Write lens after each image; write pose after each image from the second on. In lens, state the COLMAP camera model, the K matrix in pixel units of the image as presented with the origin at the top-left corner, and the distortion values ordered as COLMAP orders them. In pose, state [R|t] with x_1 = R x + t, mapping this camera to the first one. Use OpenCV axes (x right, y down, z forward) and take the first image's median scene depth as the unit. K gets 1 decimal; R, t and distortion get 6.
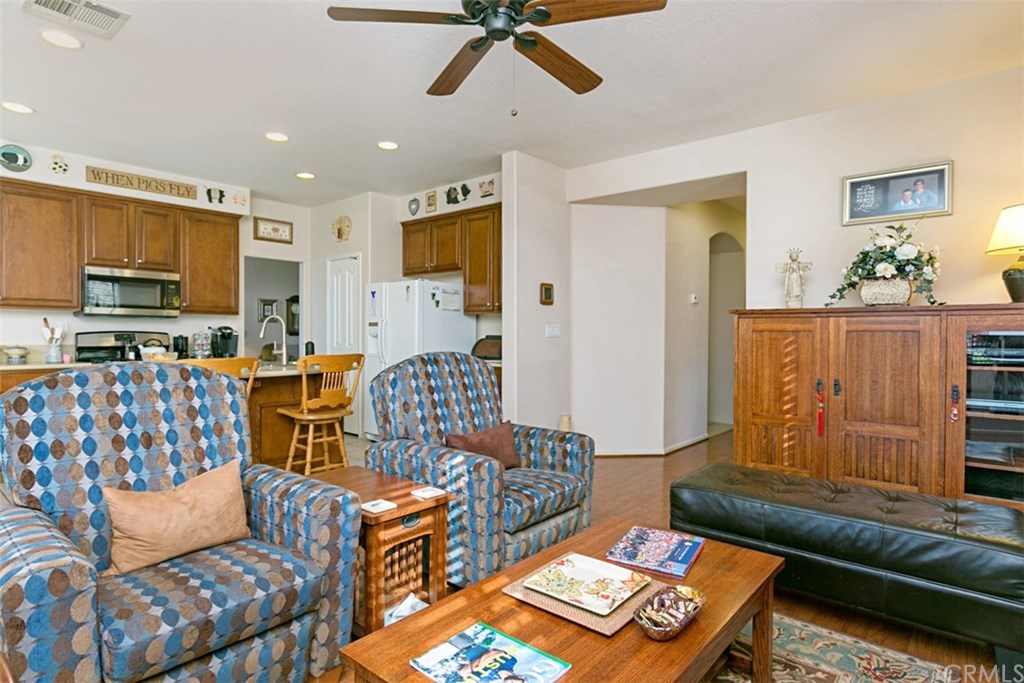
lens RADIAL K [[552.7, 0, 511.8], [0, 552.7, 337.3], [0, 0, 1]] dist [0.002116, -0.000814]
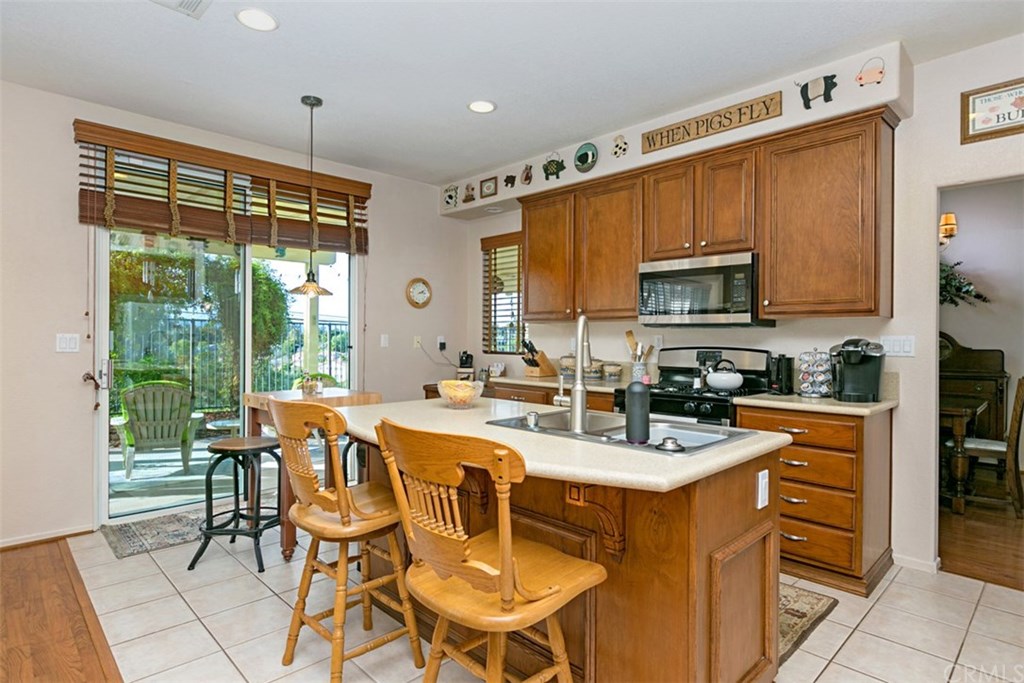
lens RADIAL K [[552.7, 0, 511.8], [0, 552.7, 342.3], [0, 0, 1]] dist [0.002116, -0.000814]
pose [[-0.099915, -0.001200, -0.994995, 0.018813], [-0.014974, 0.999888, 0.000298, -0.013846], [0.994883, 0.014929, -0.099922, 0.811590]]
